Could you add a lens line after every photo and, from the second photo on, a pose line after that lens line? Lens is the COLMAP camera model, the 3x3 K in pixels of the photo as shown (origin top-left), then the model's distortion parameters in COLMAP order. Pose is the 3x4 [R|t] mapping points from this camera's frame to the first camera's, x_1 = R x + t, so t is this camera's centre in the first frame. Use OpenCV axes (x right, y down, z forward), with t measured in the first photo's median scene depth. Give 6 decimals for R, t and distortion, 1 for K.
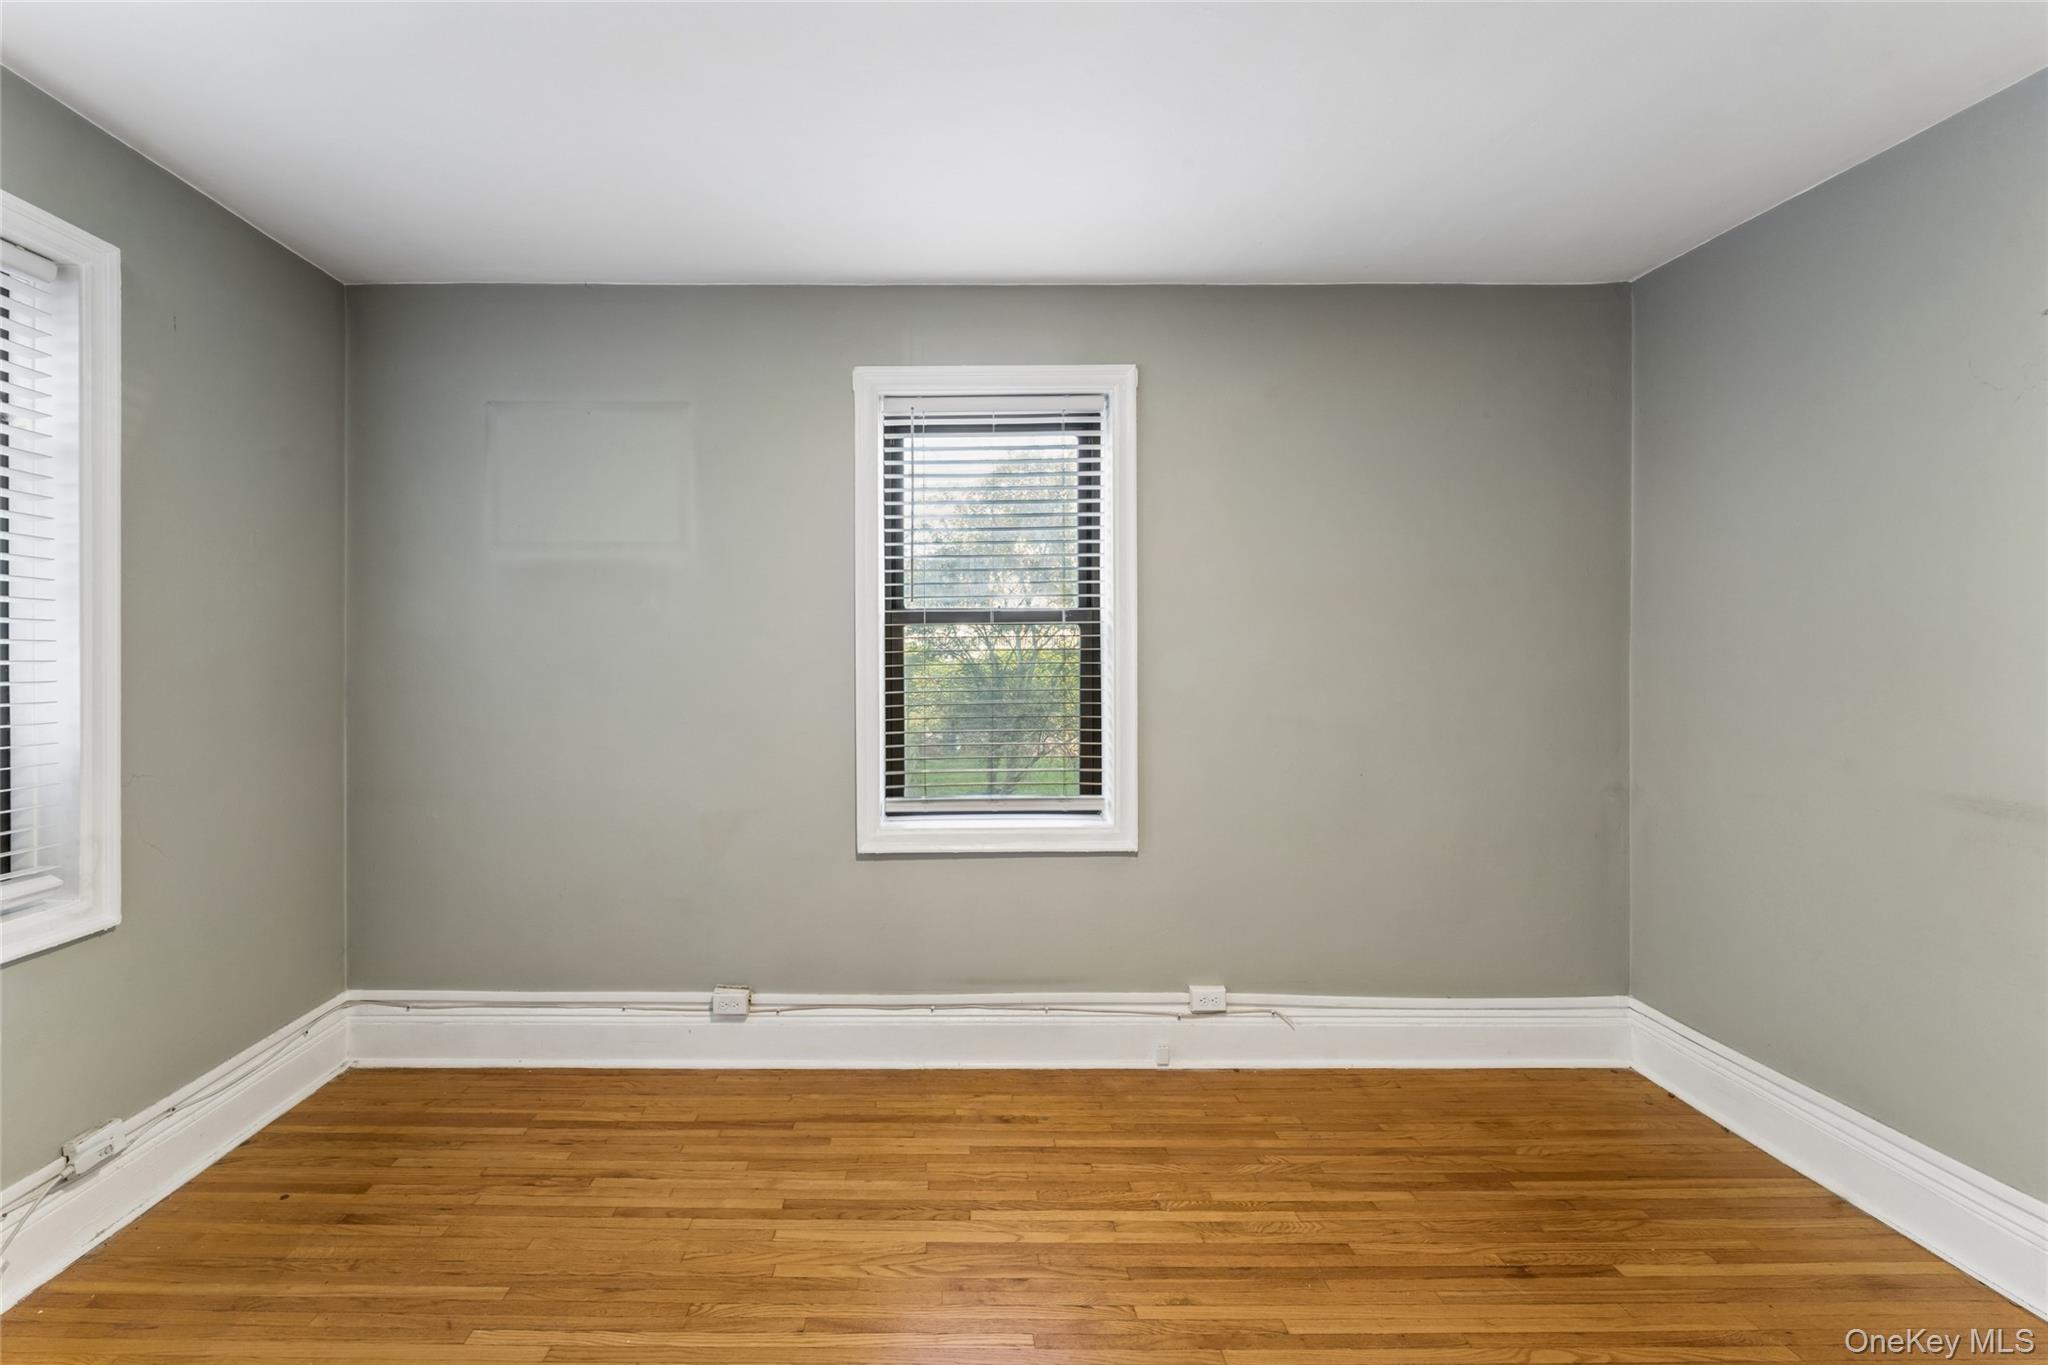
lens RADIAL K [[839.2, 0, 1017.1], [0, 839.2, 651.6], [0, 0, 1]] dist [-0.001259, 0.000353]
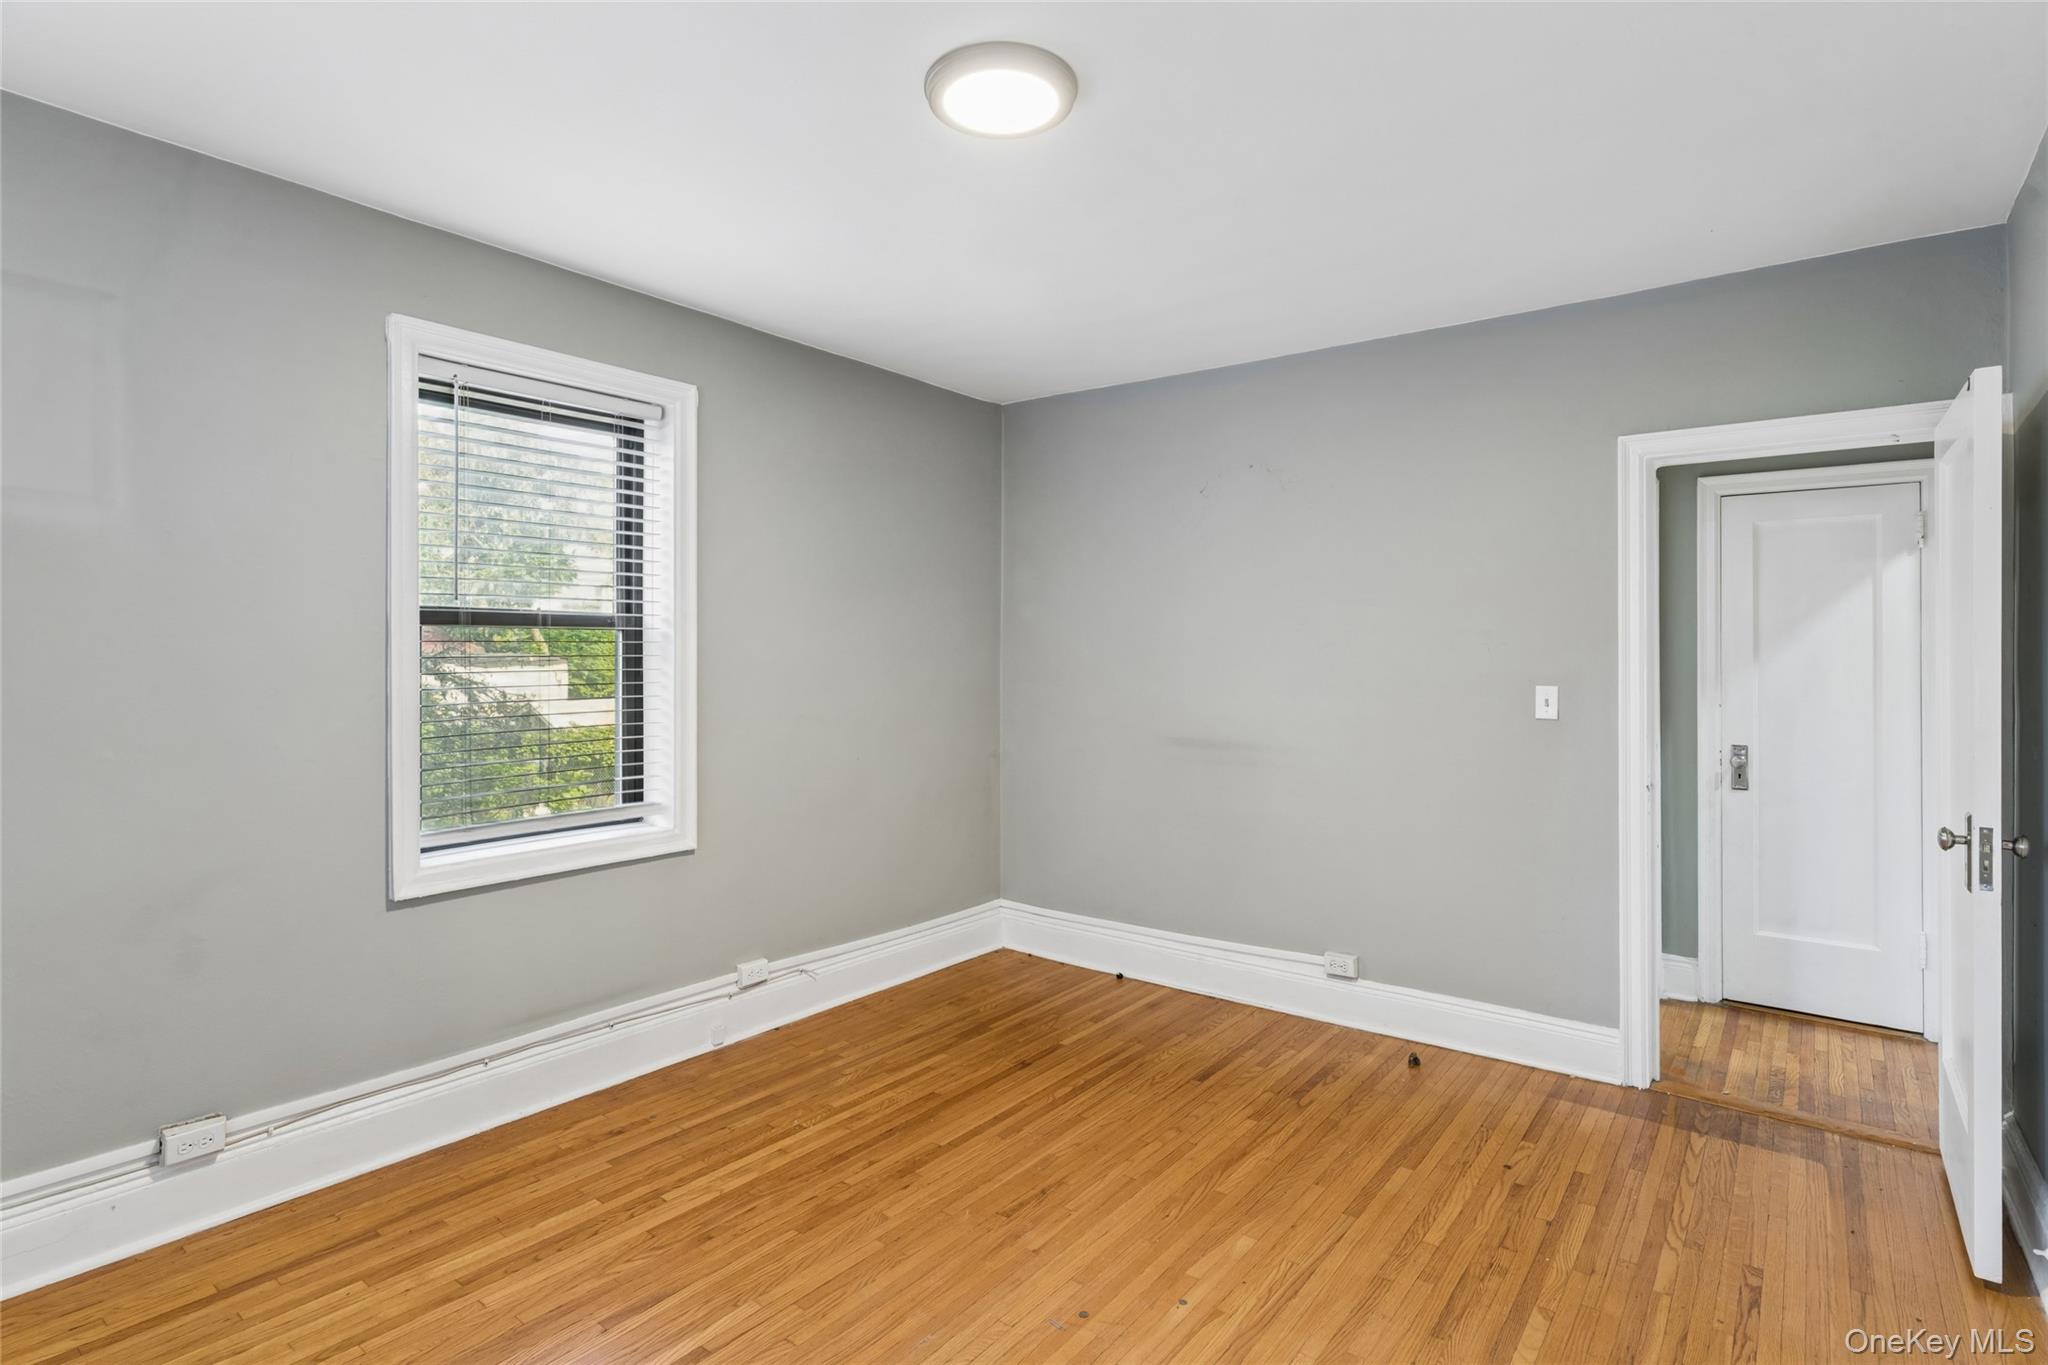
lens RADIAL K [[938.3, 0, 1028.2], [0, 938.3, 650.4], [0, 0, 1]] dist [0.001921, 0.000258]
pose [[0.639546, 0.009115, 0.768699, -0.567166], [0.000897, 0.999920, -0.012604, 0.006464], [-0.768752, 0.008750, 0.639487, -0.082900]]
